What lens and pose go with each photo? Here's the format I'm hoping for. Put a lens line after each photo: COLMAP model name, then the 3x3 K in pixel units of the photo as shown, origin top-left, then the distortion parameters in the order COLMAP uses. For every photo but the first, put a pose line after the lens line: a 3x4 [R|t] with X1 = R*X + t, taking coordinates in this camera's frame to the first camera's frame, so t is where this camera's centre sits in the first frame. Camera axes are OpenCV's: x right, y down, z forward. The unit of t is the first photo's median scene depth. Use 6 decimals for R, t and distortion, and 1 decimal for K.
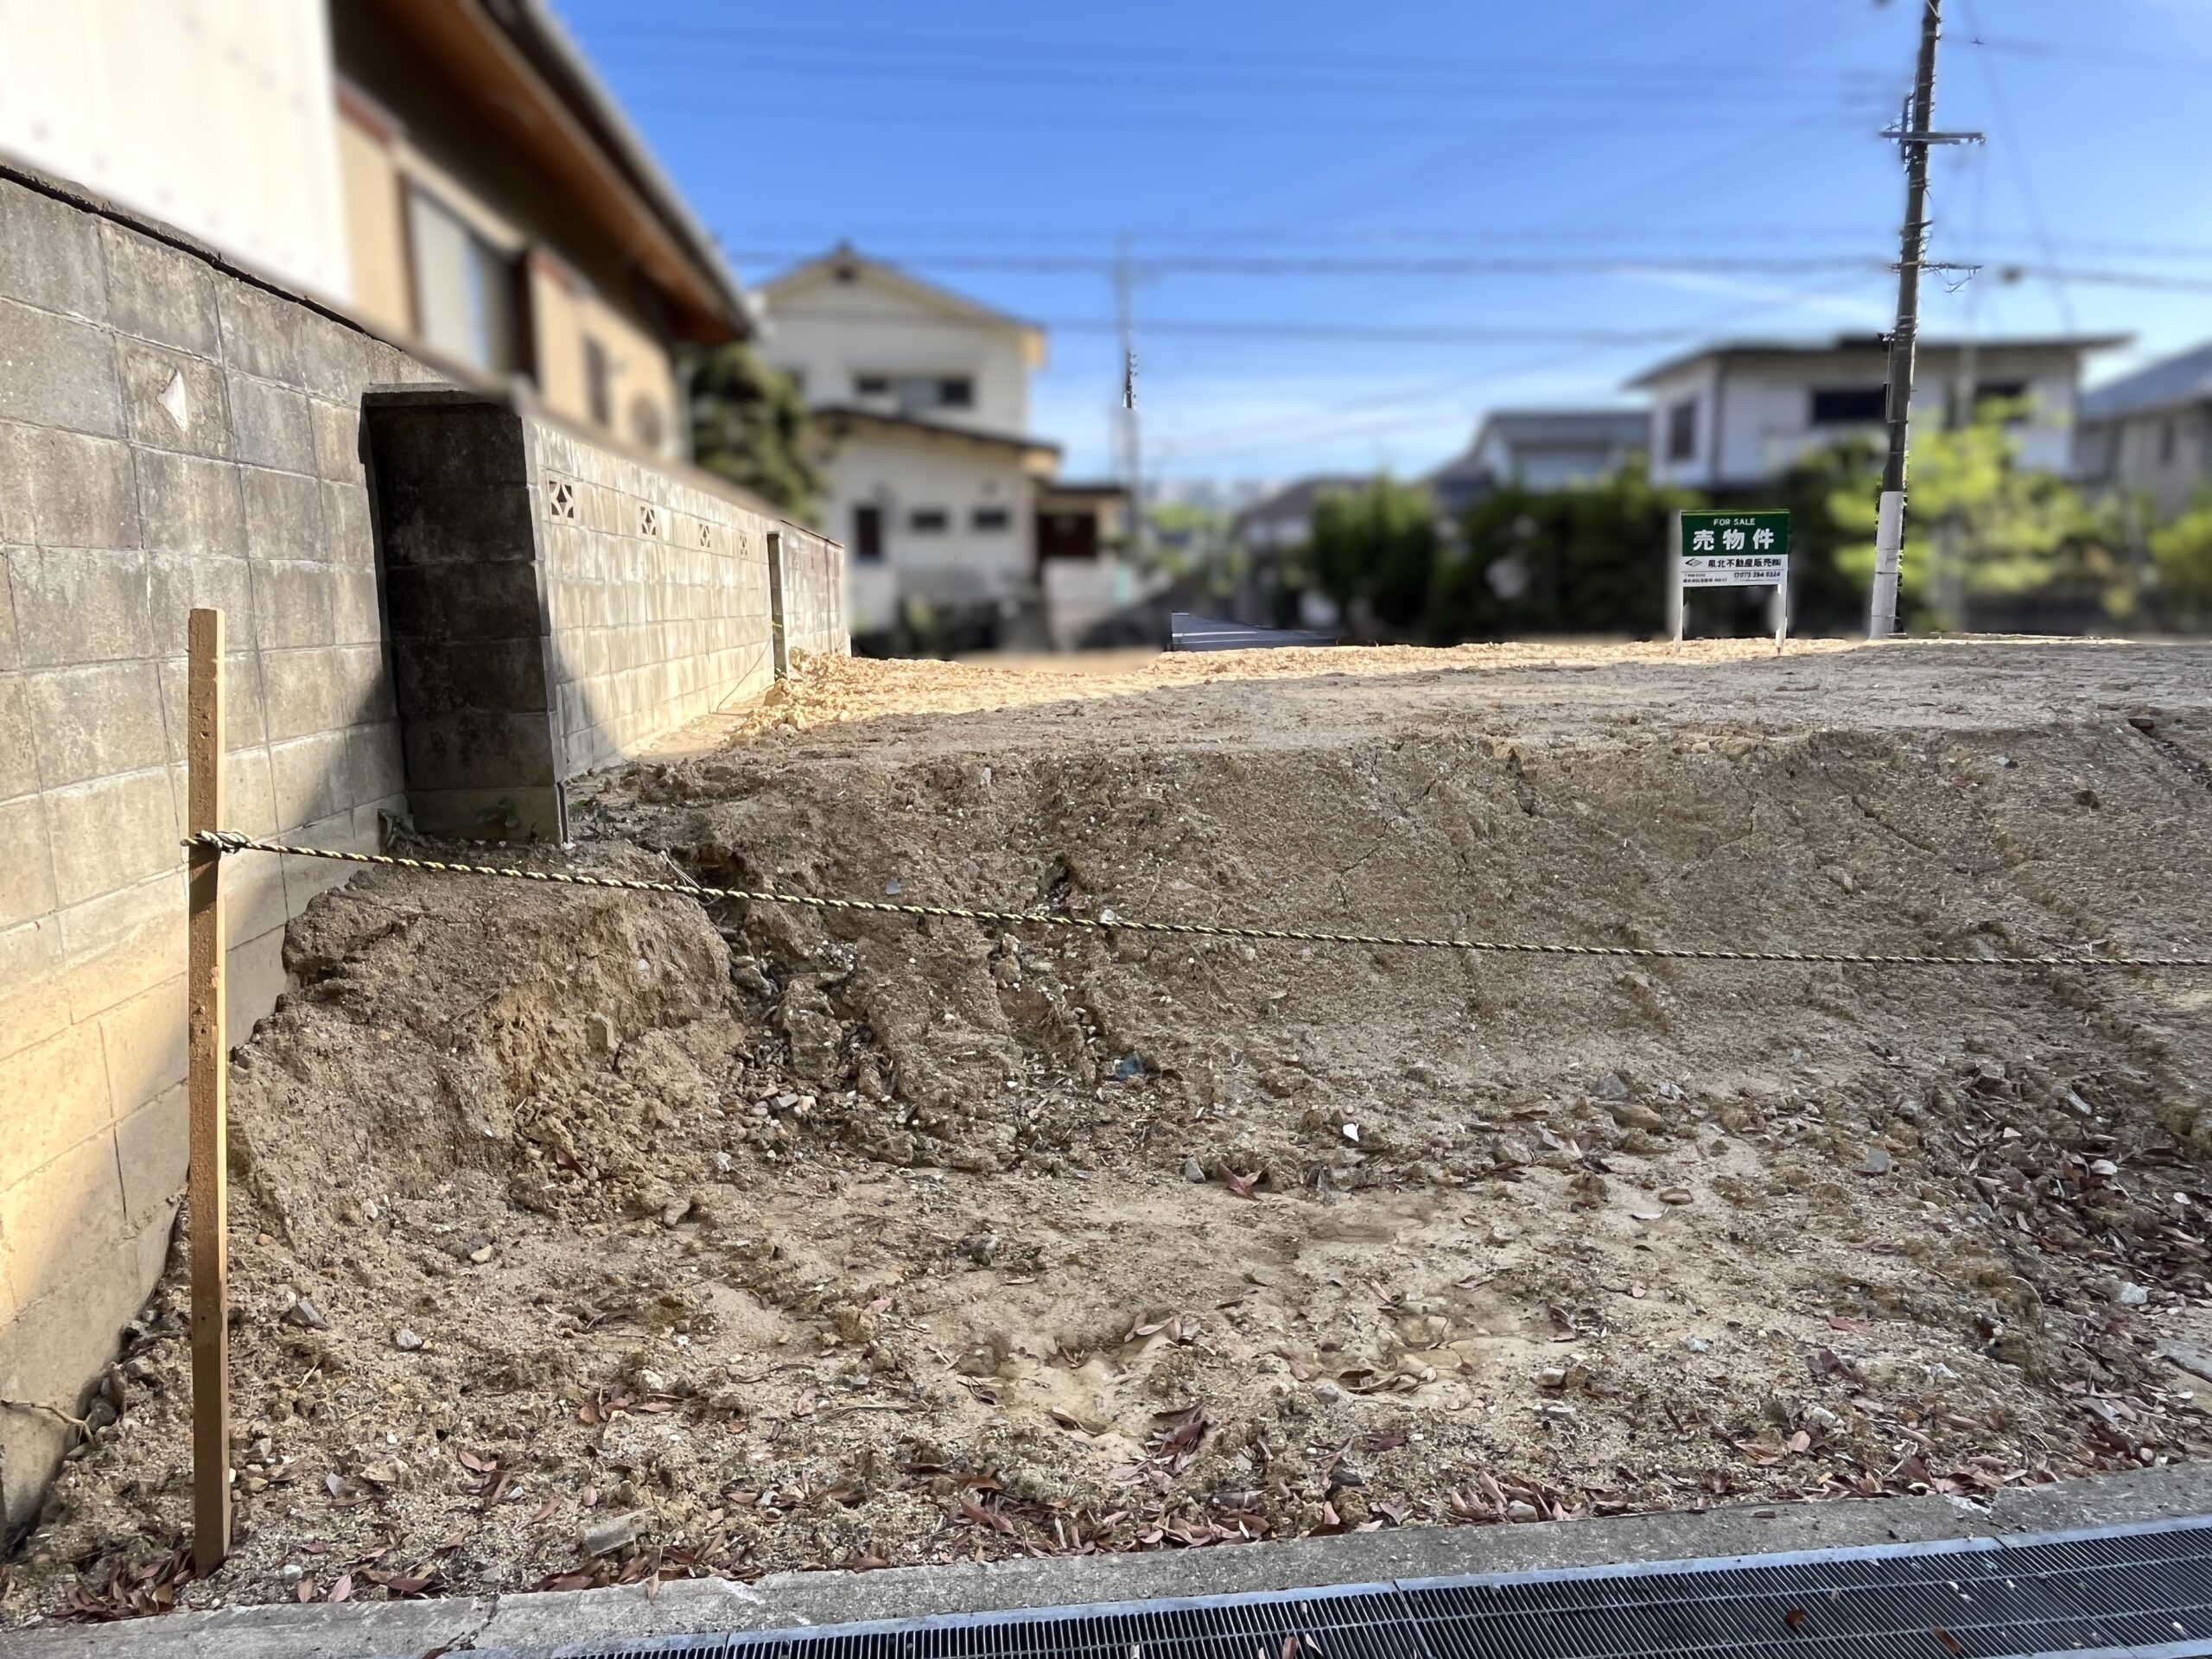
lens RADIAL K [[1431.1, 0, 1099.8], [0, 1431.1, 838.0], [0, 0, 1]] dist [0.000693, -0.003297]
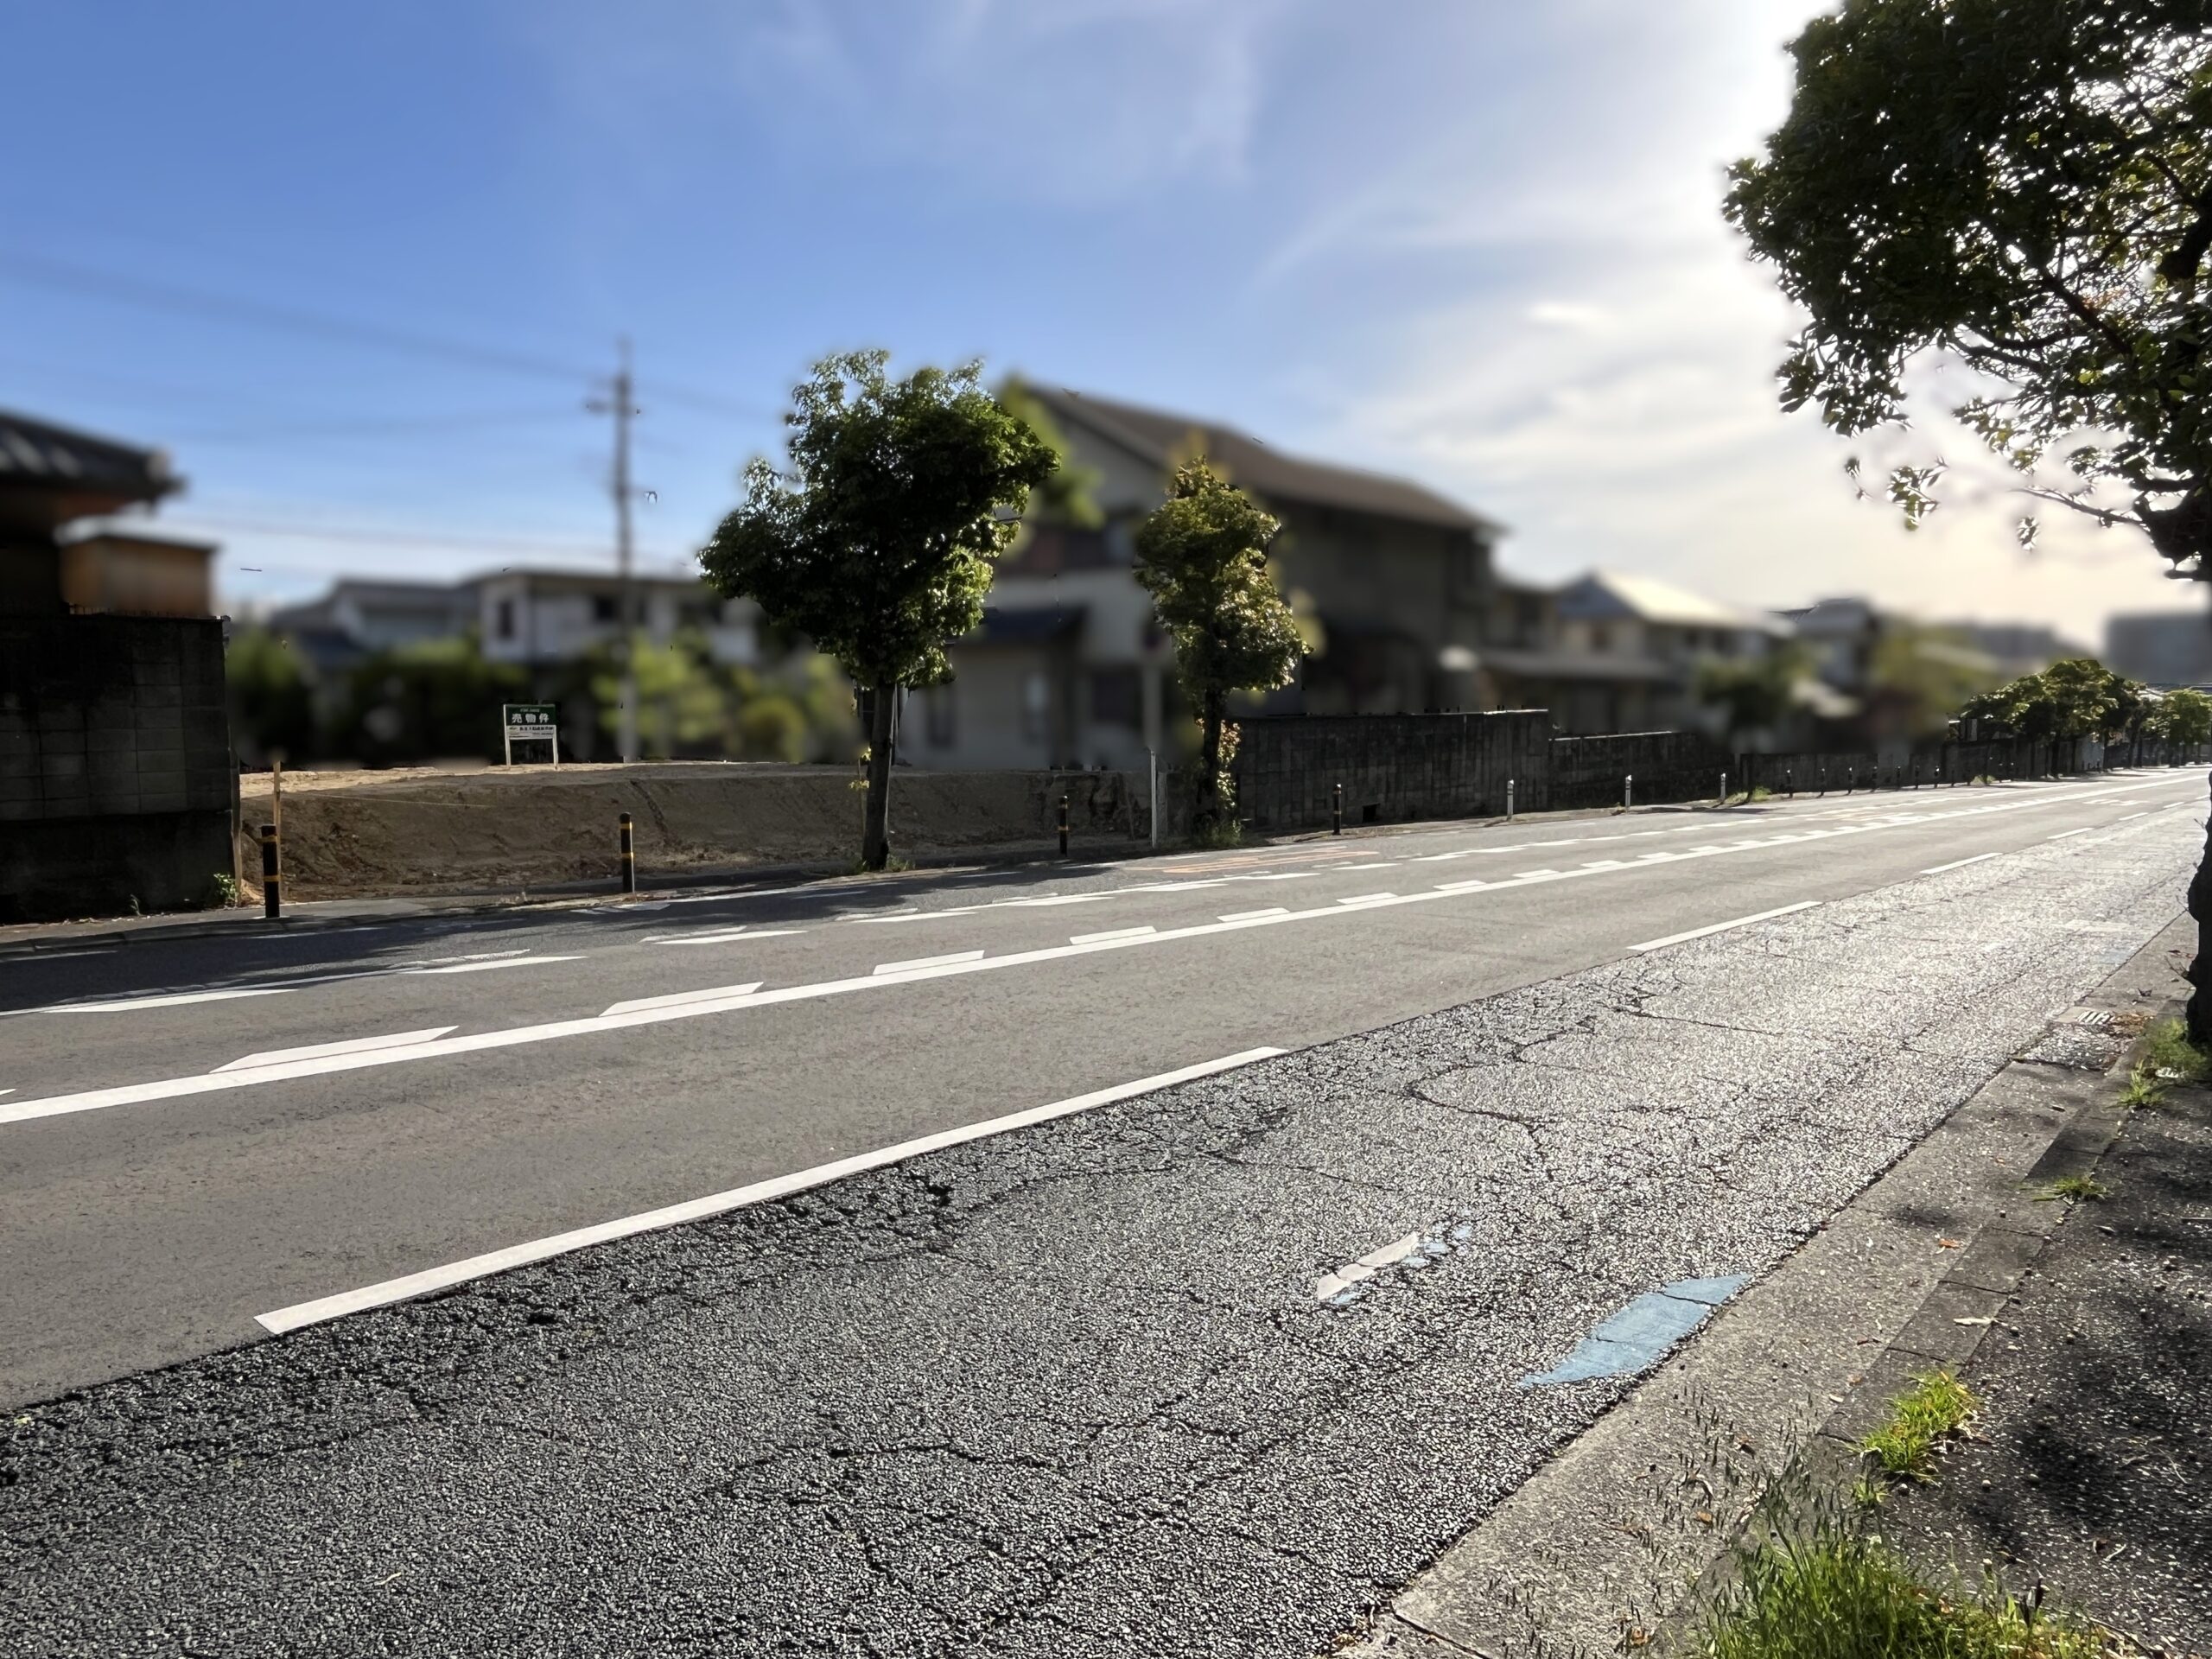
lens RADIAL K [[1540.0, 0, 1102.2], [0, 1540.0, 838.0], [0, 0, 1]] dist [0.011368, 0.001991]
pose [[0.739539, -0.044060, 0.671671, -0.301131], [0.108165, 0.992666, -0.053978, 0.116984], [-0.664367, 0.112571, 0.738881, -0.781206]]
